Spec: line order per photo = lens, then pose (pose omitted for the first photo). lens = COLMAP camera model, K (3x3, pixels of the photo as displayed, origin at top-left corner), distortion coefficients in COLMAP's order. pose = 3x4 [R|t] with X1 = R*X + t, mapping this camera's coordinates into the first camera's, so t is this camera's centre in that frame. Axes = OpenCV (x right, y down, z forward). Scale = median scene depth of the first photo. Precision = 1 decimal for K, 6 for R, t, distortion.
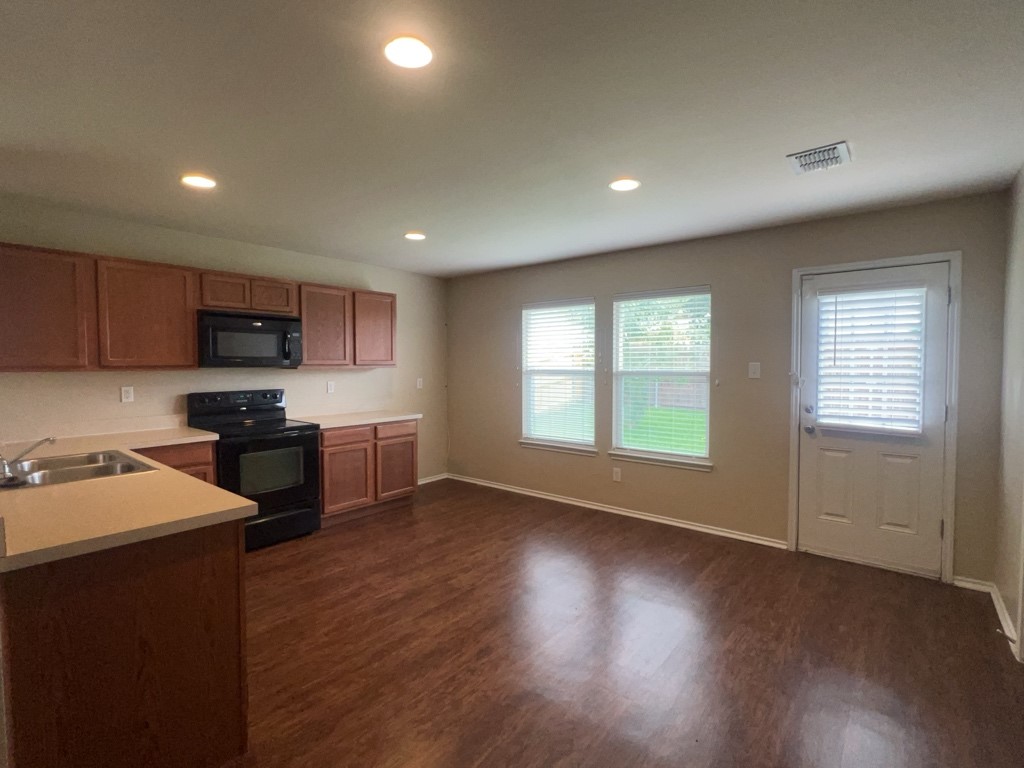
lens RADIAL K [[480.5, 0, 485.1], [0, 480.5, 380.2], [0, 0, 1]] dist [-0.000357, 0.000030]
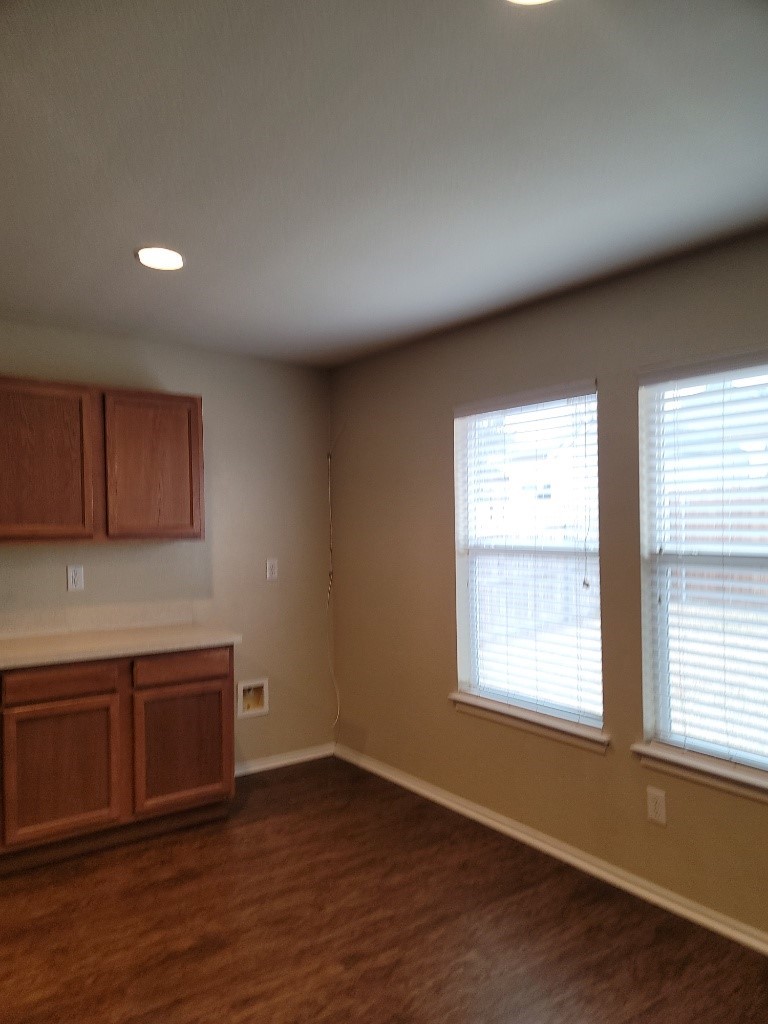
lens RADIAL K [[720.4, 0, 371.5], [0, 720.4, 516.8], [0, 0, 1]] dist [0.028466, -0.004597]
pose [[0.972873, -0.003975, -0.231306, 0.179899], [-0.005491, 0.999174, -0.040264, -0.023107], [0.231275, 0.040442, 0.972047, 0.326372]]
